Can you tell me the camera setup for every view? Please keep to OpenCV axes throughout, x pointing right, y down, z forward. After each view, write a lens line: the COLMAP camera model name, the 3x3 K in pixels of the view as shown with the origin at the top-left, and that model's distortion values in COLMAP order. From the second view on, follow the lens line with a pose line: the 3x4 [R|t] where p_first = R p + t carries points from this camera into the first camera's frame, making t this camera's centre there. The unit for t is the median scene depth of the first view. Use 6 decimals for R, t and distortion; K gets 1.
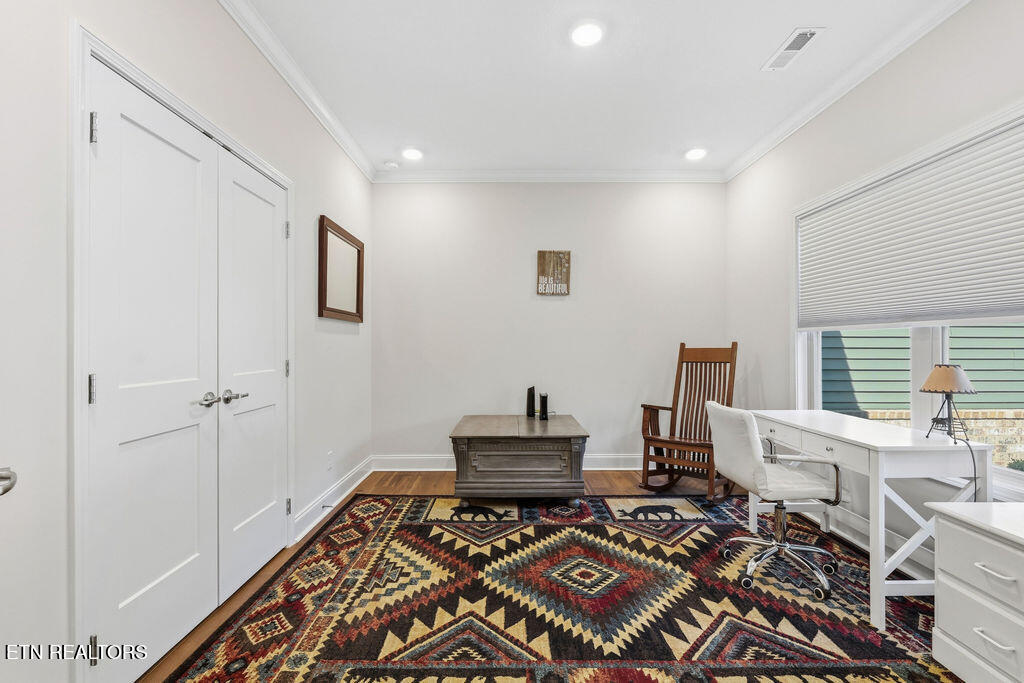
lens RADIAL K [[452.8, 0, 510.2], [0, 452.8, 342.8], [0, 0, 1]] dist [-0.003717, -0.000410]
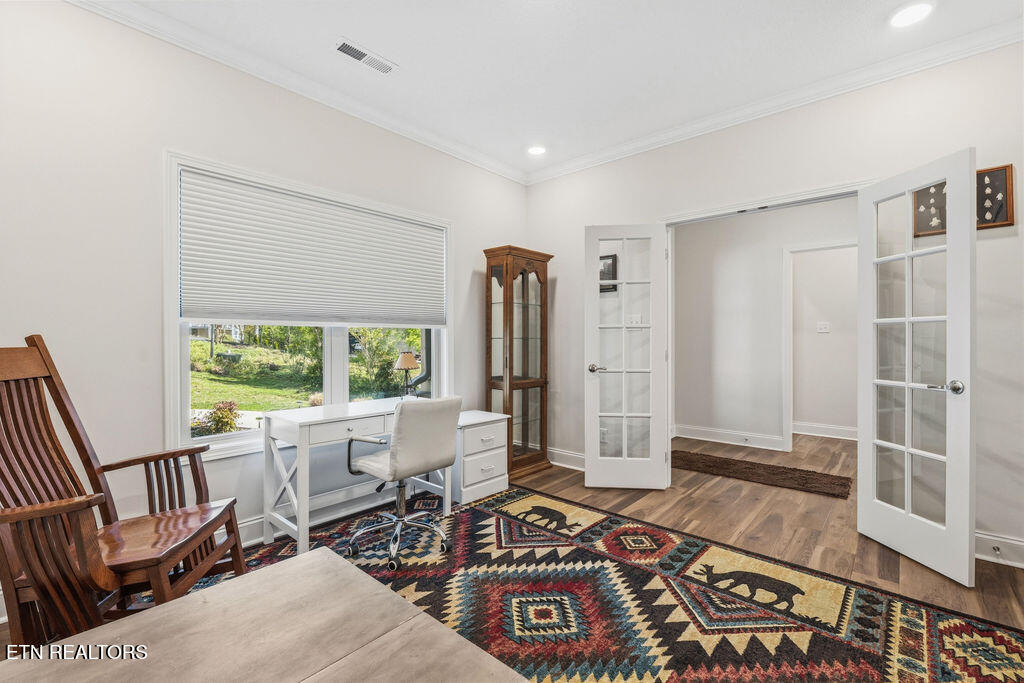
lens RADIAL K [[452.8, 0, 508.9], [0, 452.8, 341.3], [0, 0, 1]] dist [-0.003717, -0.000410]
pose [[-0.746810, 0.001508, 0.665036, -0.411892], [0.000588, 0.999999, -0.001608, 0.012739], [-0.665037, -0.000810, -0.746810, 2.003935]]
